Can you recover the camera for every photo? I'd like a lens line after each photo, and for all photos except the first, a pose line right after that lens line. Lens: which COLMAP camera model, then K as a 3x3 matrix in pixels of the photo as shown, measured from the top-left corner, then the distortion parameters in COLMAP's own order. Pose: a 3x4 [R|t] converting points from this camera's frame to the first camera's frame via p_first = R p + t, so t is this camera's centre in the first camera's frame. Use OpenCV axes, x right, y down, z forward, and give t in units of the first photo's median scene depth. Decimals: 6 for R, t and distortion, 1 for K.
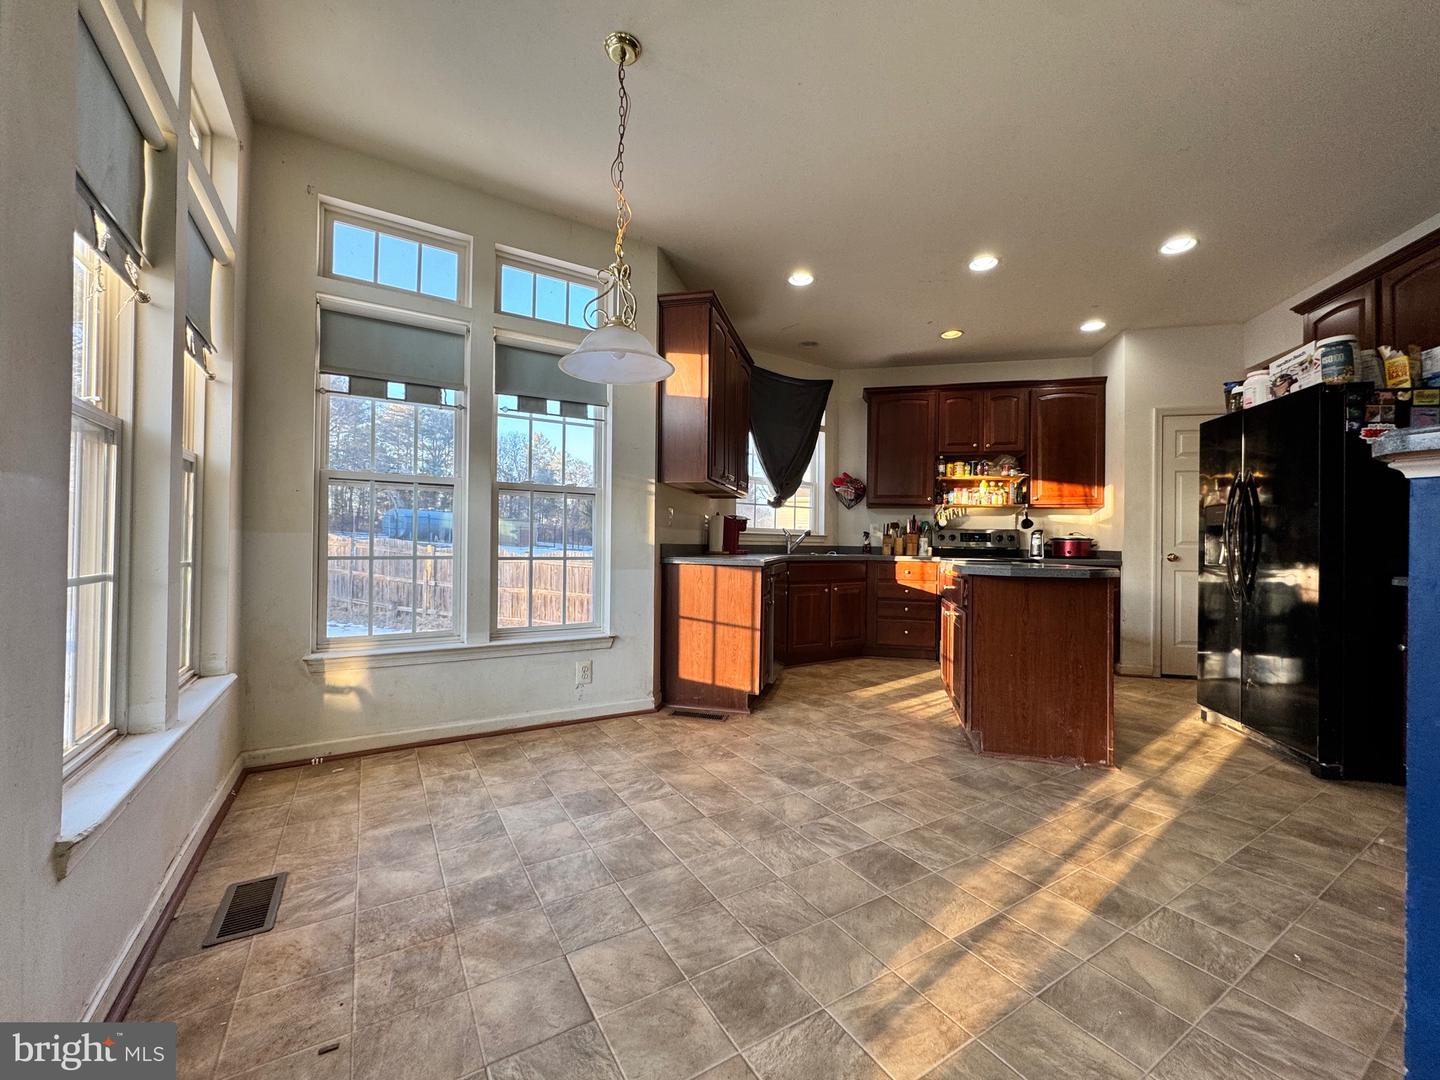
lens RADIAL K [[573.0, 0, 714.7], [0, 573.0, 538.0], [0, 0, 1]] dist [-0.001032, 0.000399]
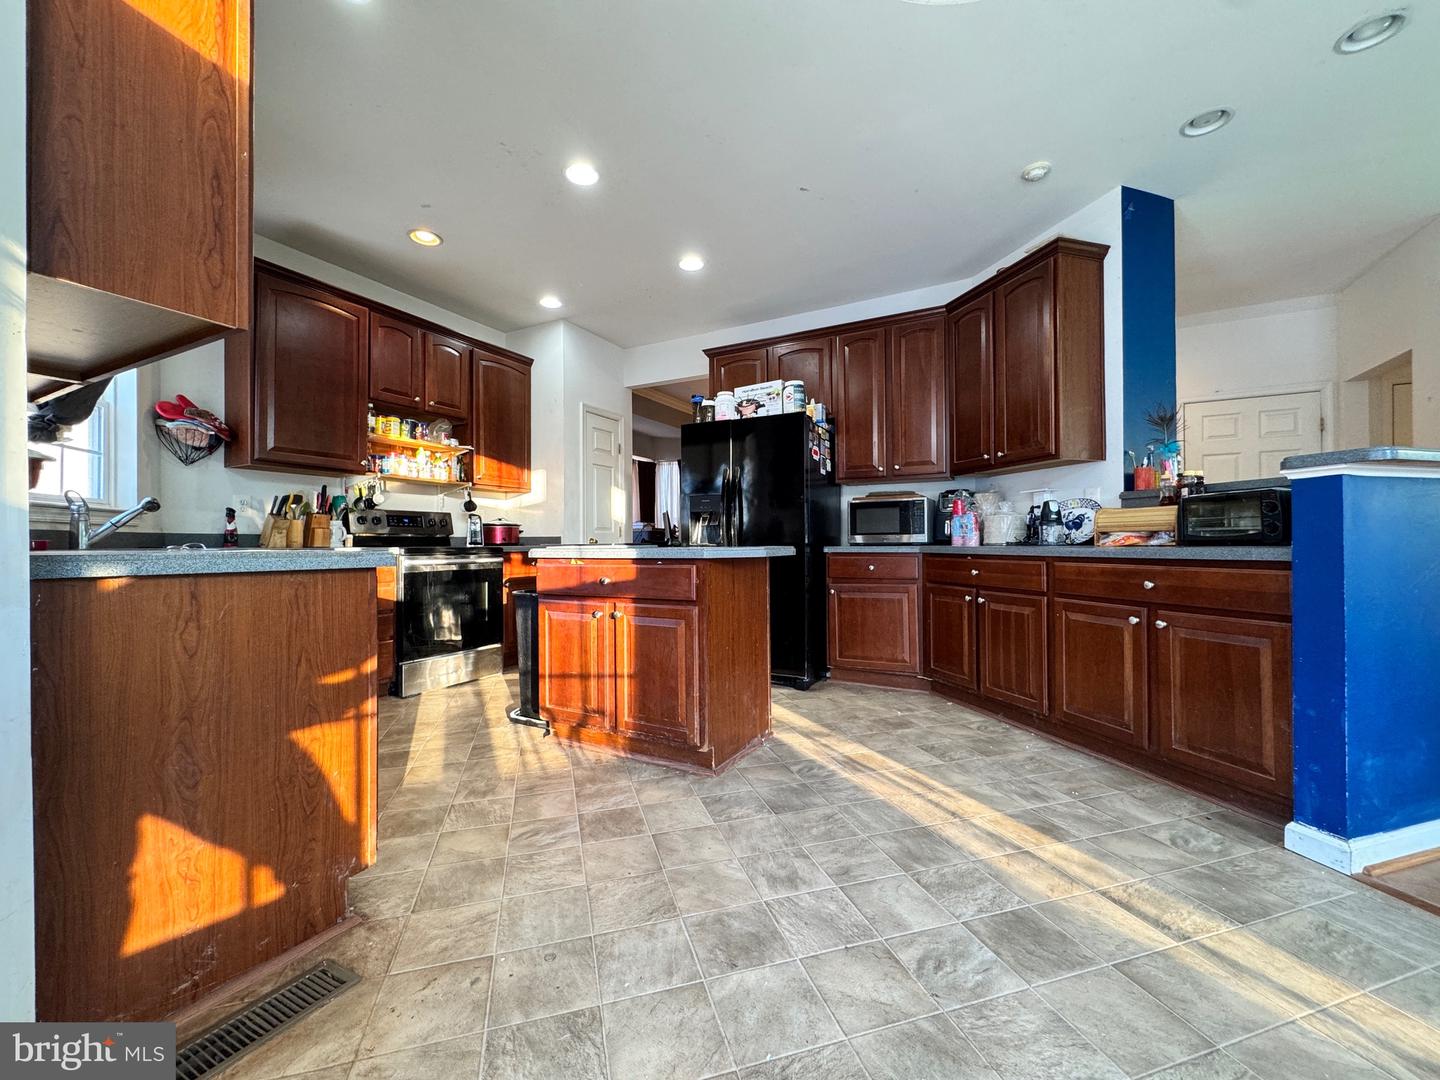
lens RADIAL K [[573.0, 0, 717.3], [0, 573.0, 541.6], [0, 0, 1]] dist [-0.001032, 0.000399]
pose [[0.246057, -0.014187, 0.969151, -0.343286], [-0.001012, 0.999889, 0.014893, 0.027351], [-0.969255, -0.004645, 0.246016, 0.804128]]
